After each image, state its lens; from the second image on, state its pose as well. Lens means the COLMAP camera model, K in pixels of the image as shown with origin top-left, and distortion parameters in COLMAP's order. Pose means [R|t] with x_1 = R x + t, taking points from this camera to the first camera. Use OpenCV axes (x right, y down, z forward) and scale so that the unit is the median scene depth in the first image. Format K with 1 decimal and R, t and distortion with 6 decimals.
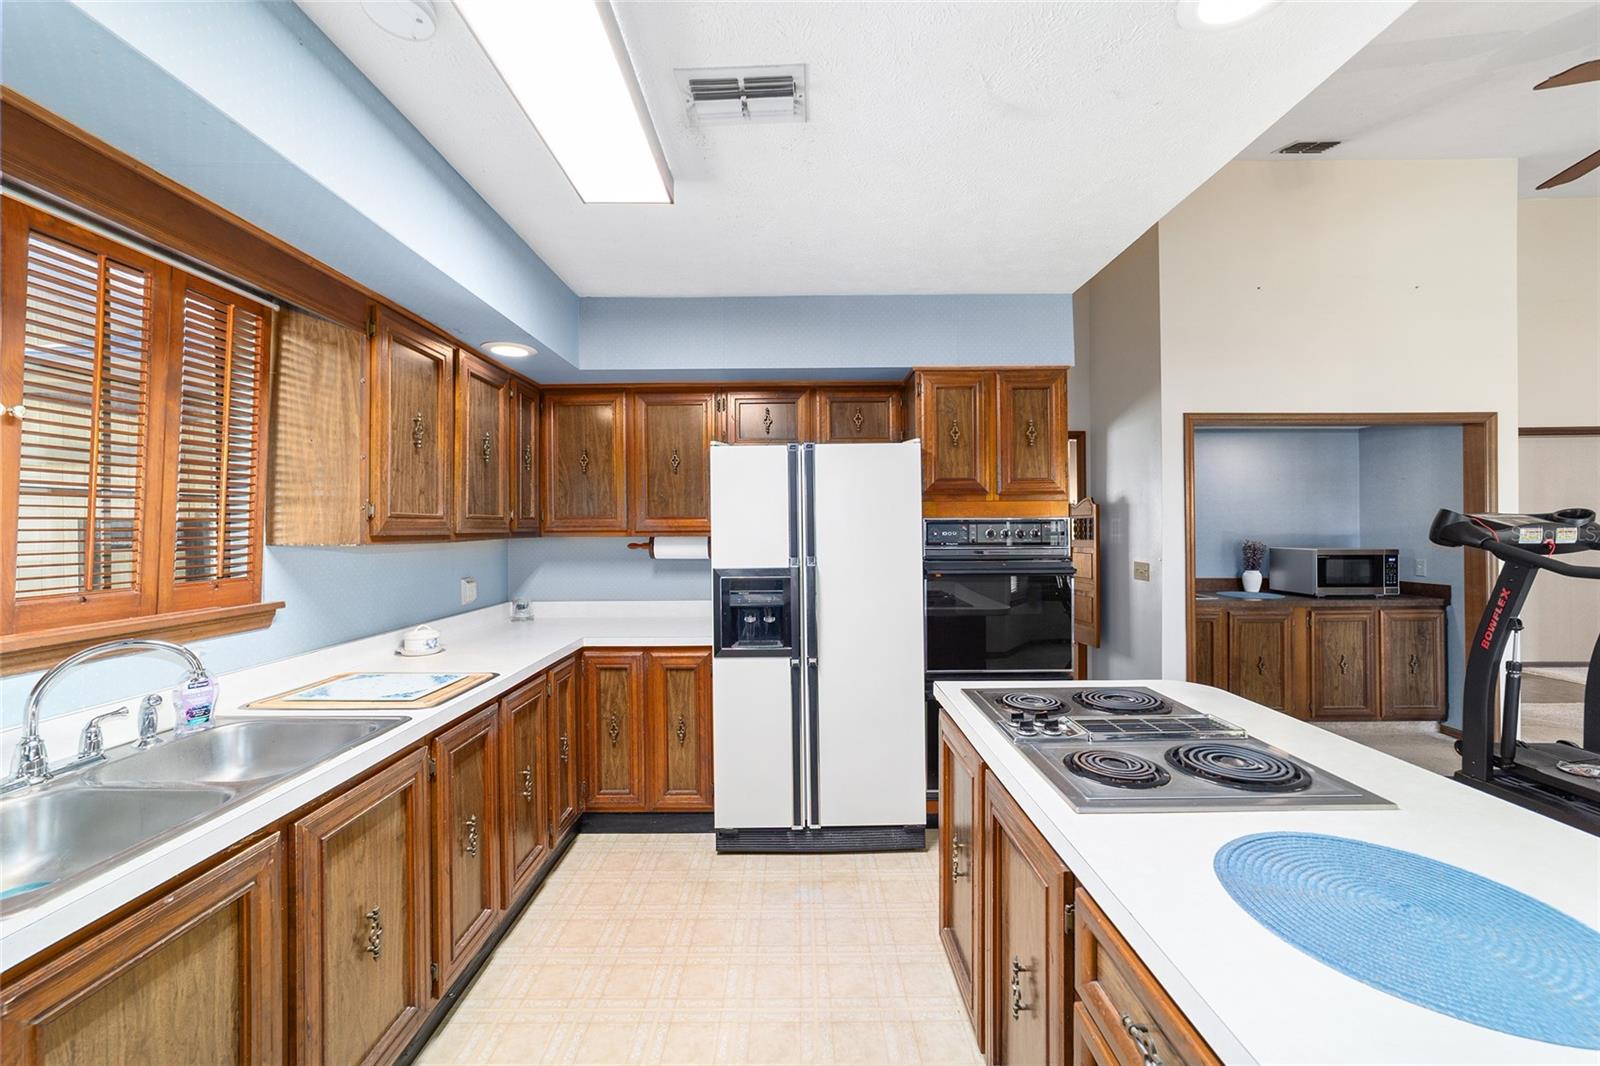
lens RADIAL K [[613.7, 0, 801.2], [0, 613.7, 527.8], [0, 0, 1]] dist [-0.001762, 0.000175]
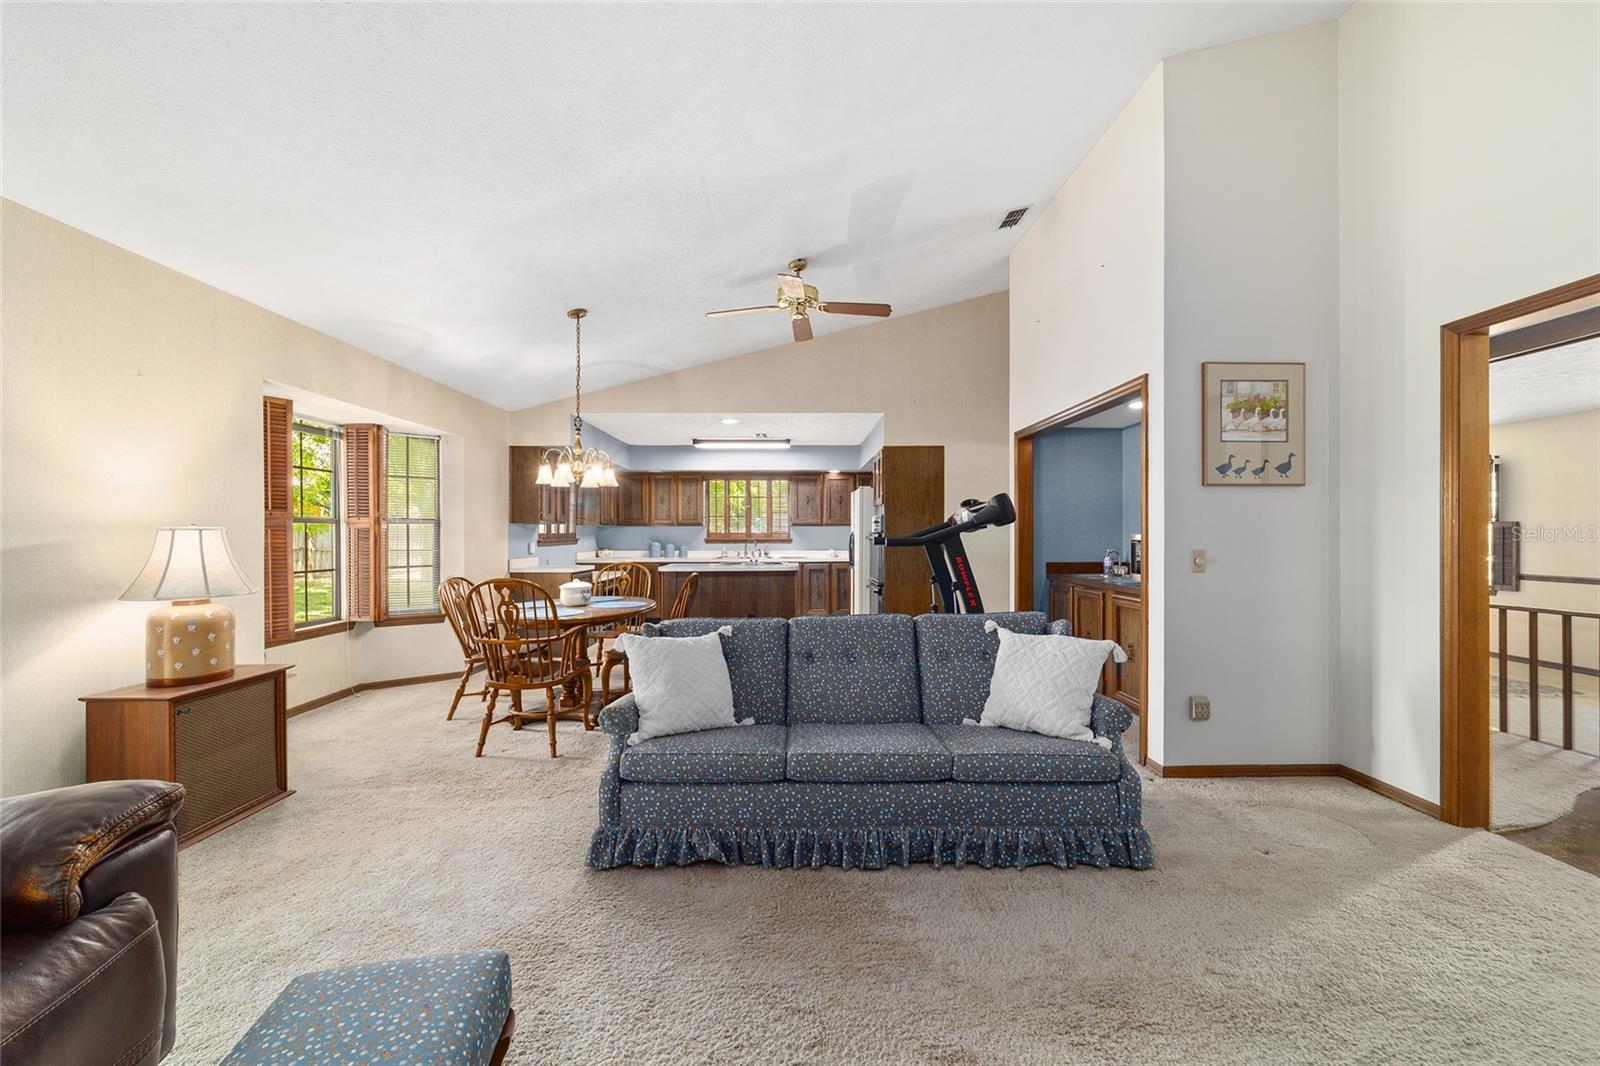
lens RADIAL K [[620.3, 0, 801.9], [0, 620.3, 536.5], [0, 0, 1]] dist [-0.001459, 0.000072]
pose [[0.008047, 0.009554, -0.999922, 2.850195], [0.004613, 0.999943, 0.009591, 0.042075], [0.999957, -0.004690, 0.008003, 0.740051]]
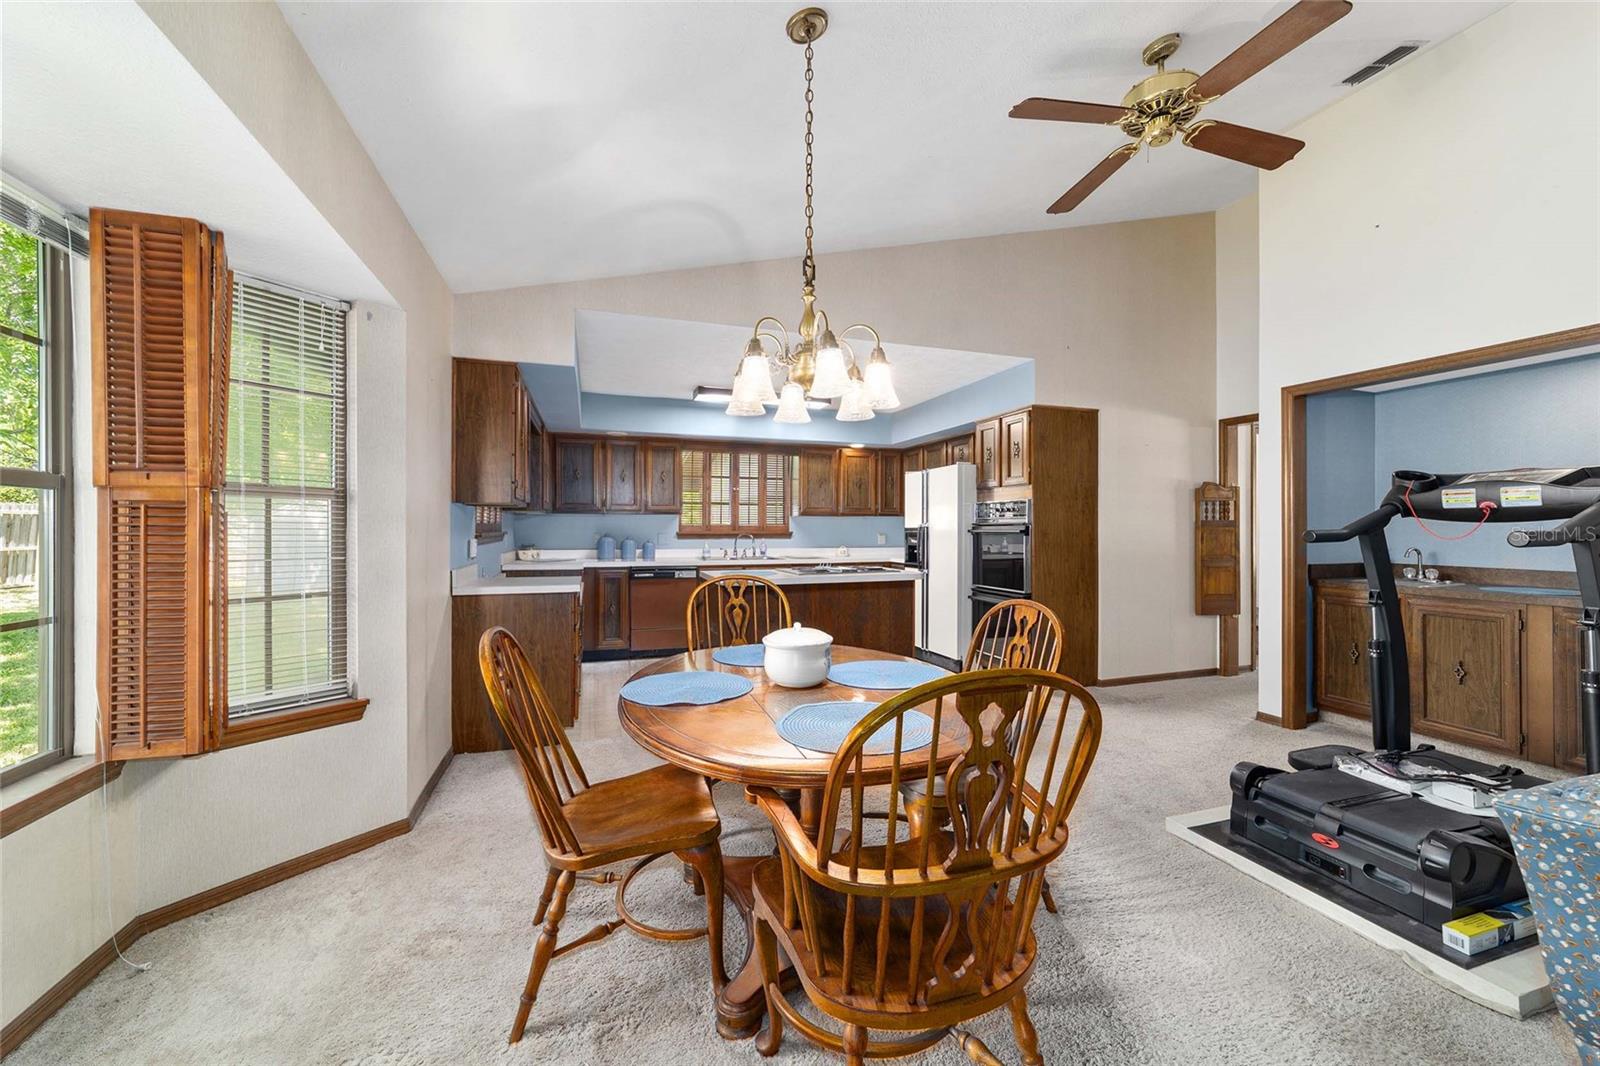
lens RADIAL K [[613.7, 0, 801.2], [0, 613.7, 527.8], [0, 0, 1]] dist [-0.001762, 0.000175]
pose [[0.317080, 0.005045, -0.948385, 1.875333], [0.000004, 0.999986, 0.005321, 0.053062], [0.948399, -0.001691, 0.317076, -0.075870]]
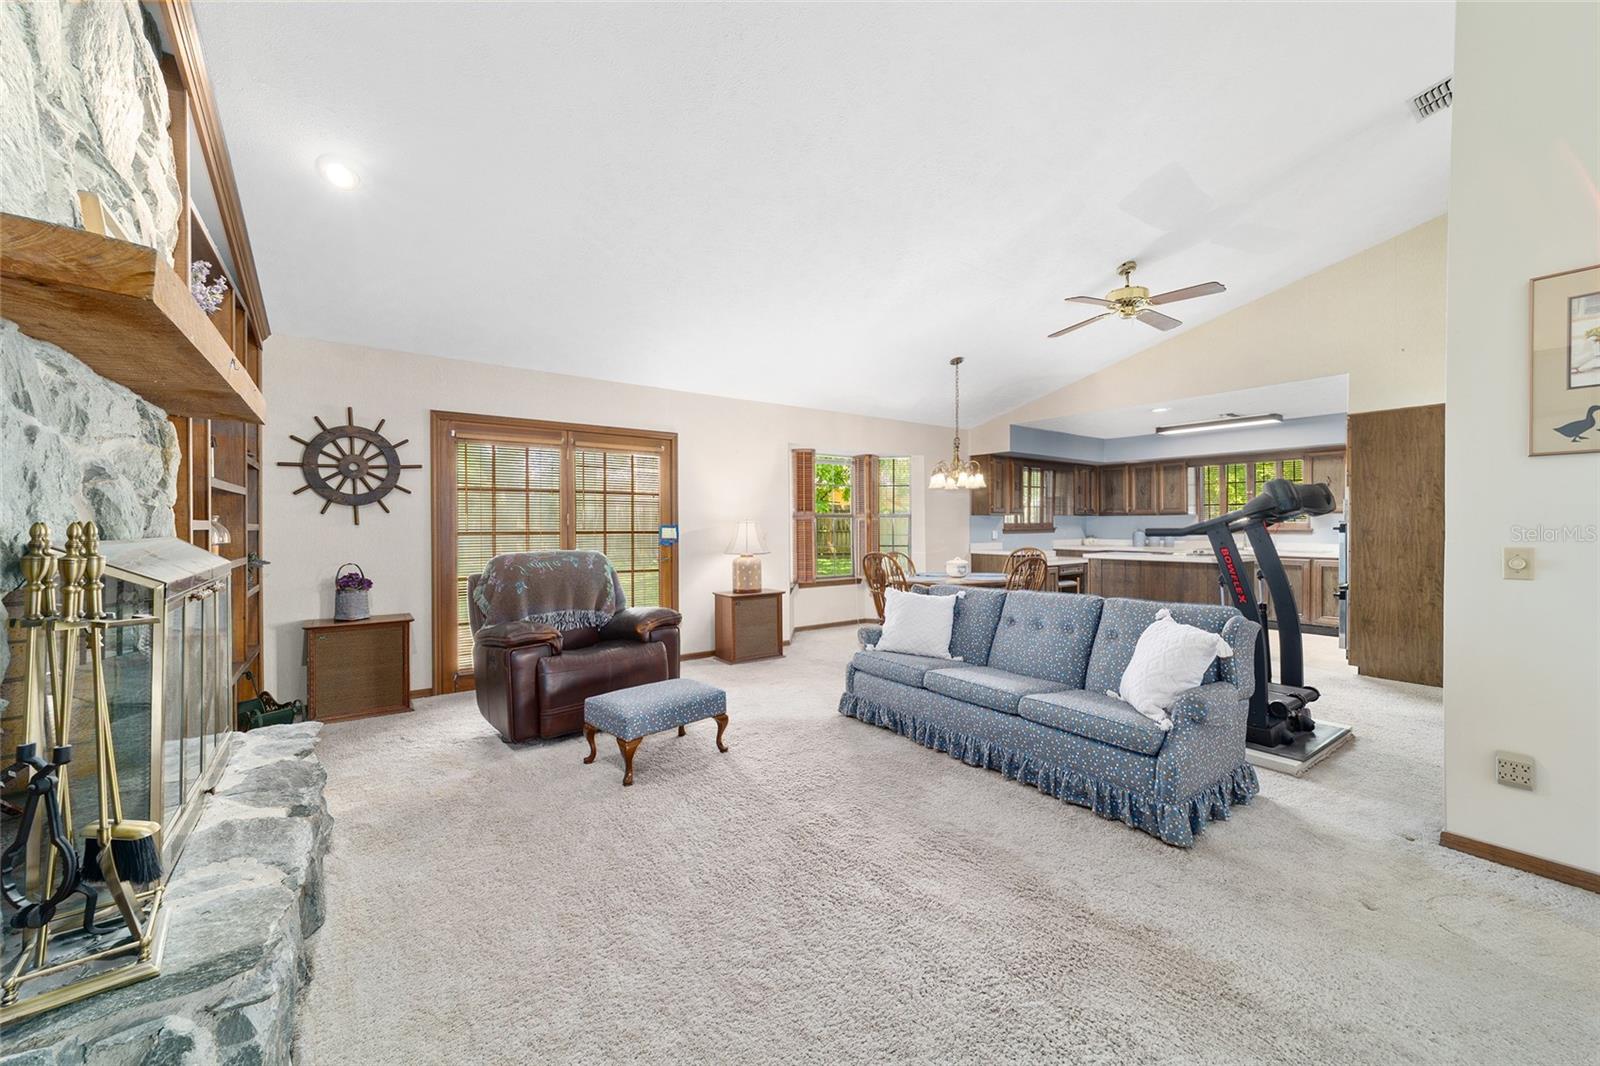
lens RADIAL K [[613.7, 0, 801.2], [0, 613.7, 527.8], [0, 0, 1]] dist [-0.001762, 0.000175]
pose [[-0.809584, 0.010535, -0.586909, 2.949602], [0.007788, 0.999944, 0.007205, 0.042458], [0.586952, 0.001262, -0.809621, 1.614110]]
